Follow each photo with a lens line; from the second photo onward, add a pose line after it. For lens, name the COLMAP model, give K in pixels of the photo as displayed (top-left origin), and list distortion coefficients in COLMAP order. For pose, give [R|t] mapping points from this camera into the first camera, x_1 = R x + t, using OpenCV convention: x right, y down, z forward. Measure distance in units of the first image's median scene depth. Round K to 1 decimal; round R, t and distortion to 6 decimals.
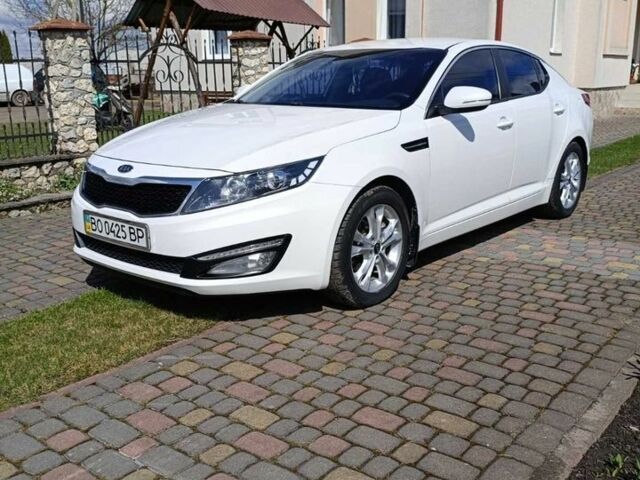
lens RADIAL K [[666.3, 0, 320.2], [0, 666.3, 240.3], [0, 0, 1]] dist [0.038039, 0.000000]
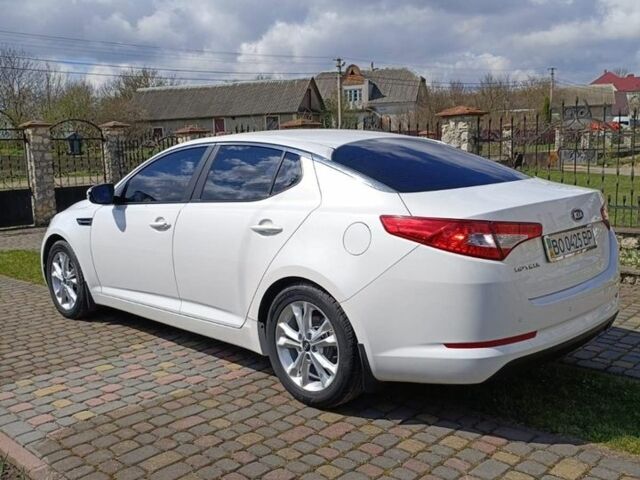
lens RADIAL K [[666.3, 0, 321.0], [0, 666.3, 240.1], [0, 0, 1]] dist [0.038039, 0.000000]
pose [[-0.064238, 0.153930, -0.985991, 1.221833], [-0.217181, 0.962194, 0.164364, -0.362985], [0.974015, 0.224697, -0.028379, 1.263954]]
